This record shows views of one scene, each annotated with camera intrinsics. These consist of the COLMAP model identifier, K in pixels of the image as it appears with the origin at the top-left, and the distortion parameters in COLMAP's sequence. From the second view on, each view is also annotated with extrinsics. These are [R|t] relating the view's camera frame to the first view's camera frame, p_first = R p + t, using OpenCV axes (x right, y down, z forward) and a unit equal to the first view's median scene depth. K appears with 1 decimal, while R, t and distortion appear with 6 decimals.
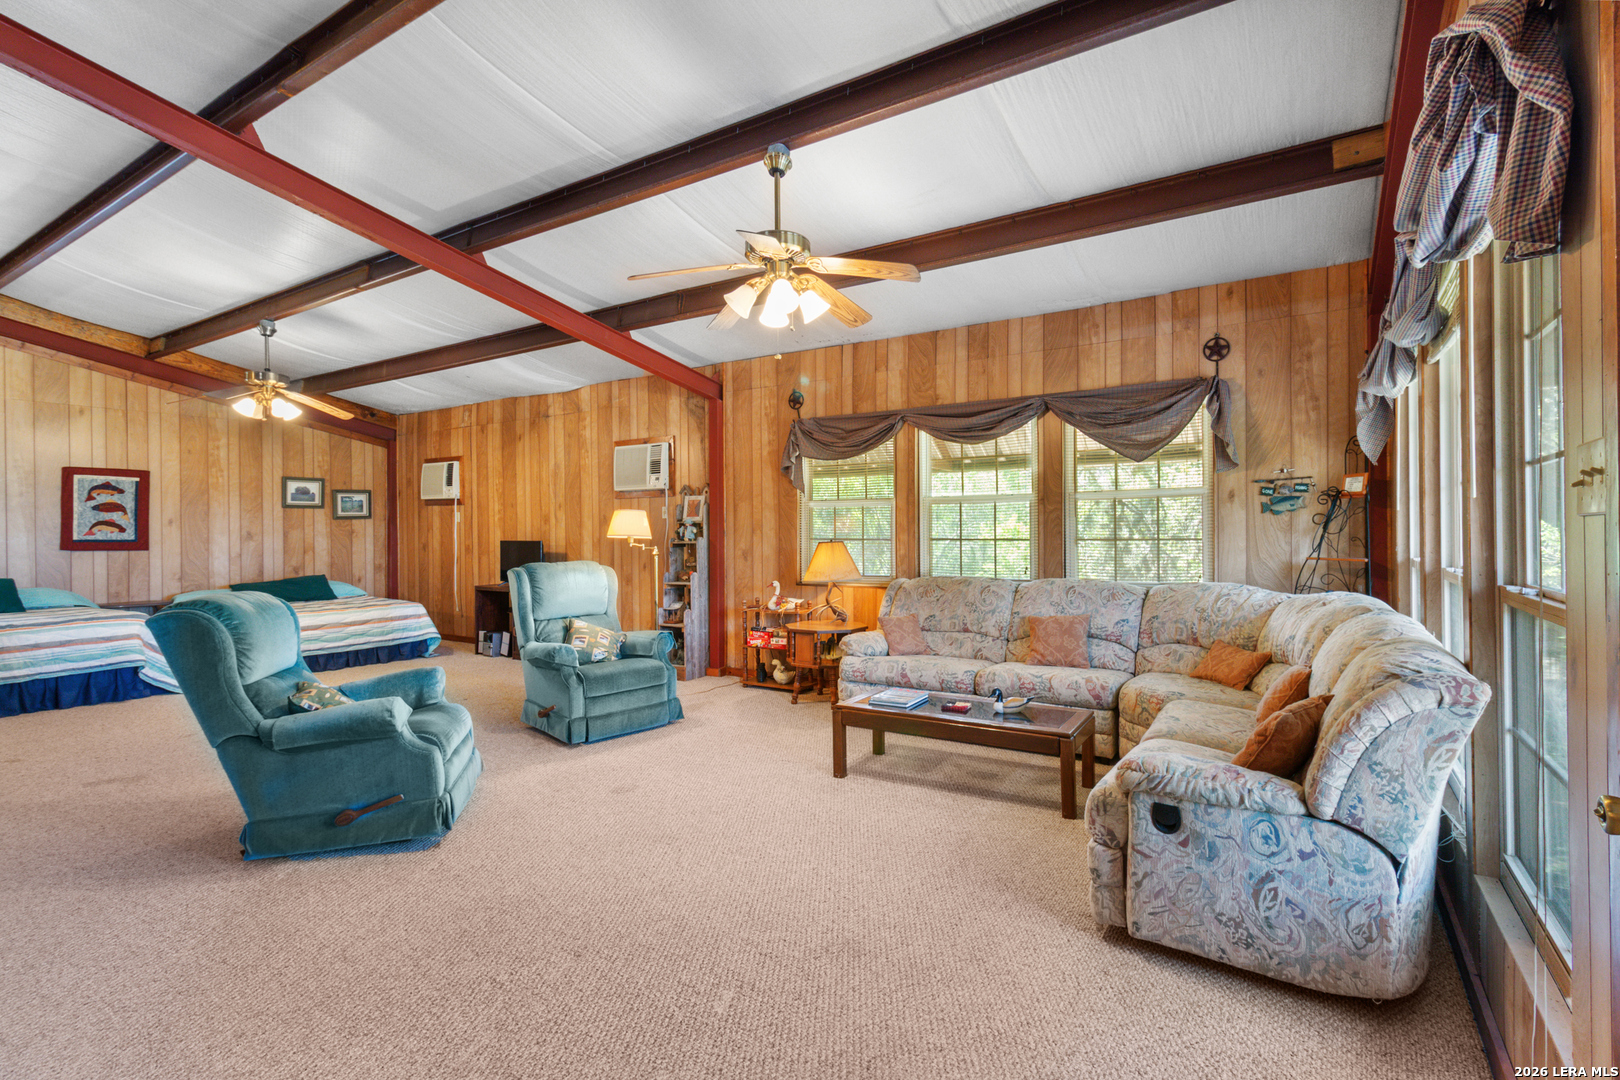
lens RADIAL K [[745.1, 0, 819.9], [0, 745.1, 528.9], [0, 0, 1]] dist [0.002199, 0.000966]
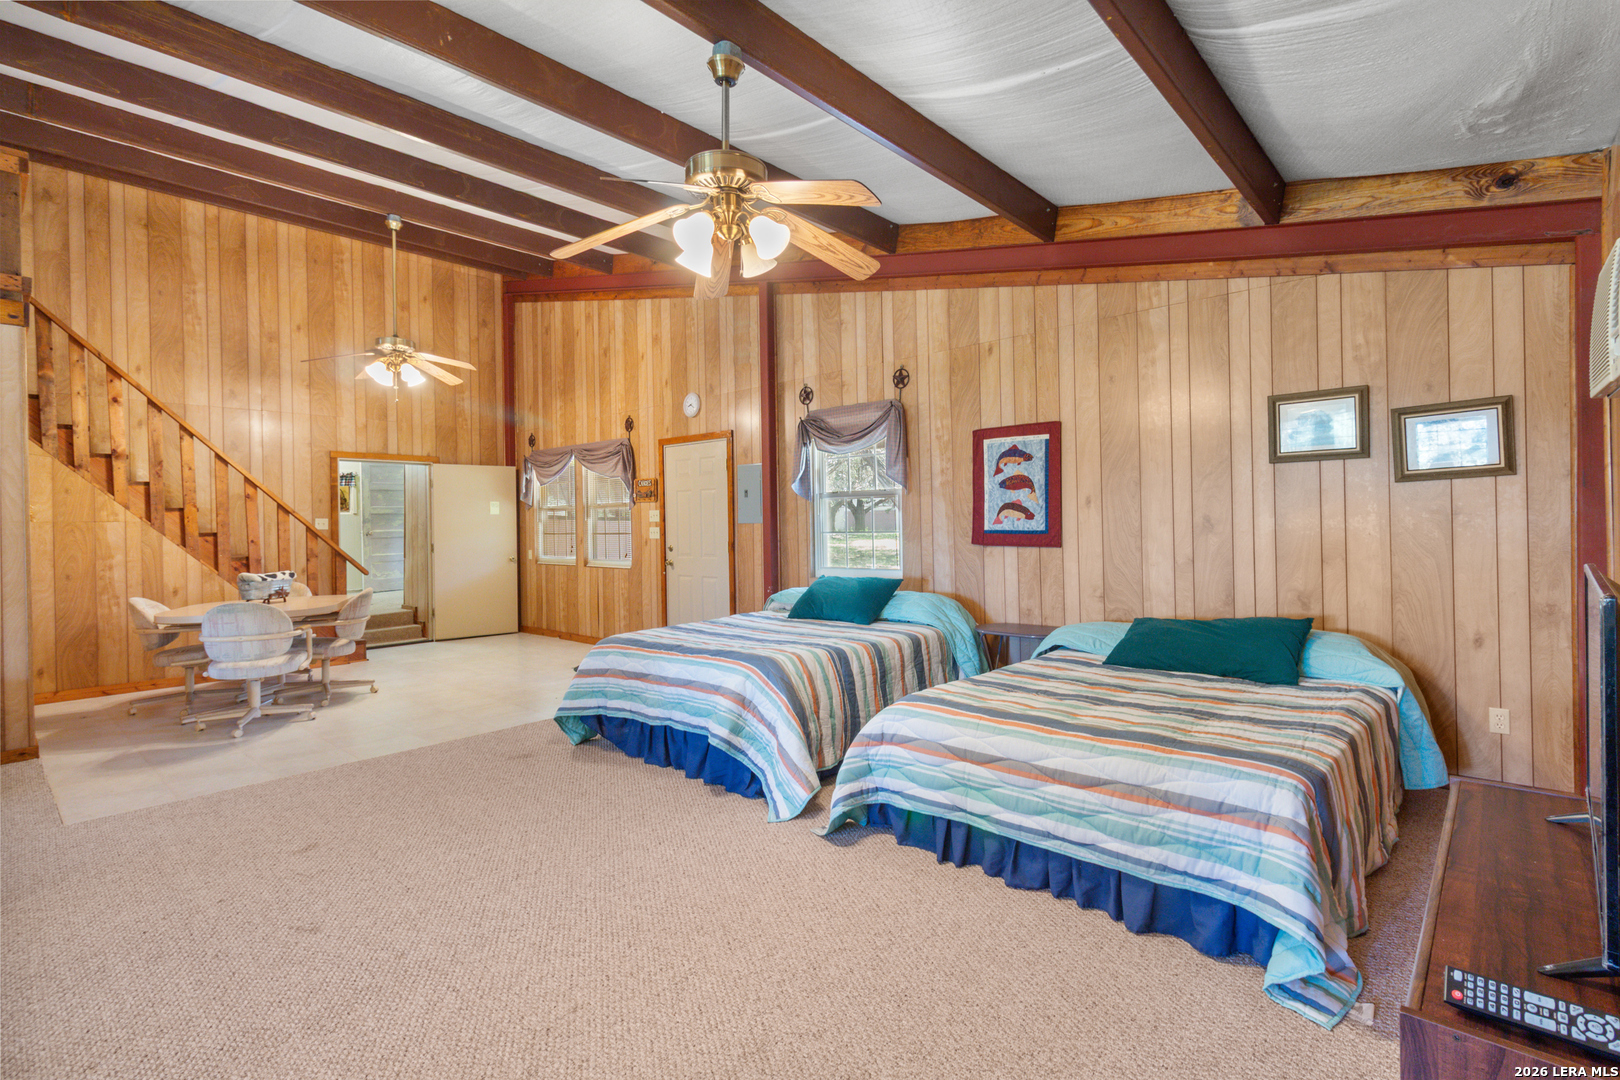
lens RADIAL K [[745.1, 0, 864.4], [0, 745.1, 529.5], [0, 0, 1]] dist [0.002199, 0.000966]
pose [[-0.142842, 0.012991, -0.989660, -0.257666], [0.016978, 0.999799, 0.010673, 0.004039], [0.989600, -0.015278, -0.143034, 0.940287]]
